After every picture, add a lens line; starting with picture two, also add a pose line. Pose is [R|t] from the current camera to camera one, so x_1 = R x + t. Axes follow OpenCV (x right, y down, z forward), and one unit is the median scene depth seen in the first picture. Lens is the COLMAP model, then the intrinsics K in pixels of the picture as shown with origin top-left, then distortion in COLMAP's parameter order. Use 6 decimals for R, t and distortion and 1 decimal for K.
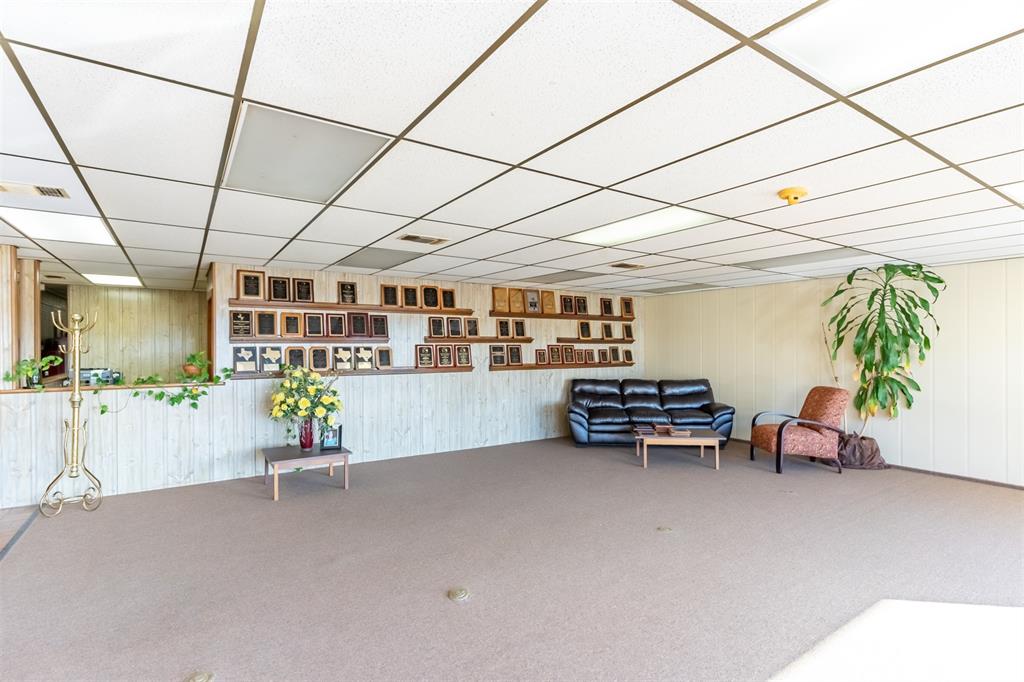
lens RADIAL K [[493.5, 0, 510.4], [0, 493.5, 338.9], [0, 0, 1]] dist [0.000721, -0.000222]
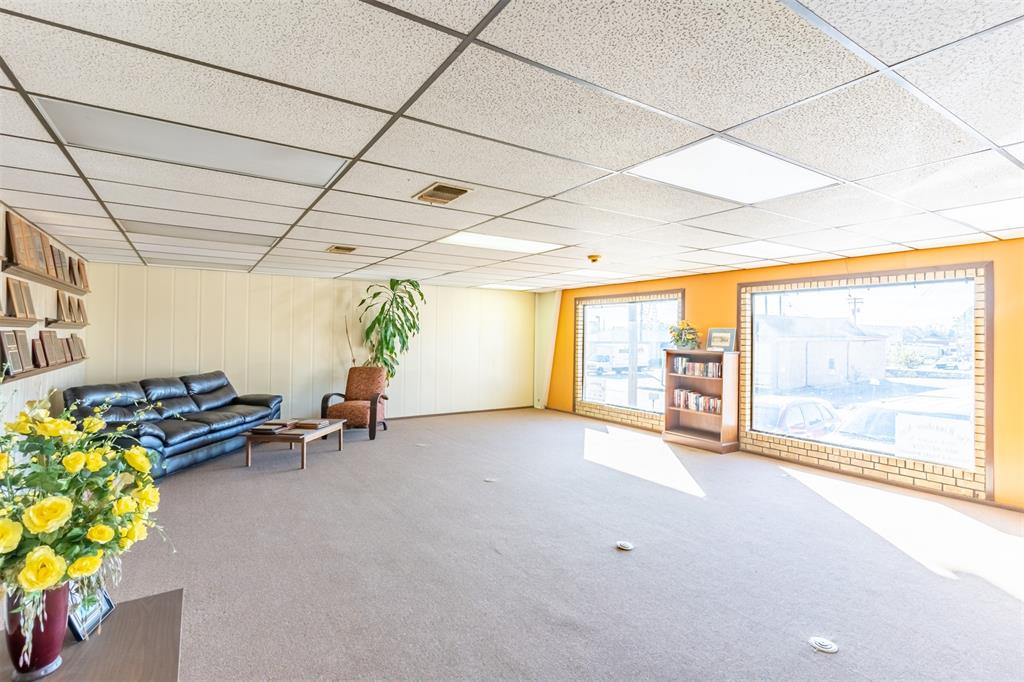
lens RADIAL K [[493.5, 0, 510.6], [0, 493.5, 339.5], [0, 0, 1]] dist [0.000721, -0.000222]
pose [[0.050061, 0.014450, 0.998642, -0.460114], [-0.017348, 0.999757, -0.013596, 0.028811], [-0.998596, -0.016644, 0.050299, 0.451716]]
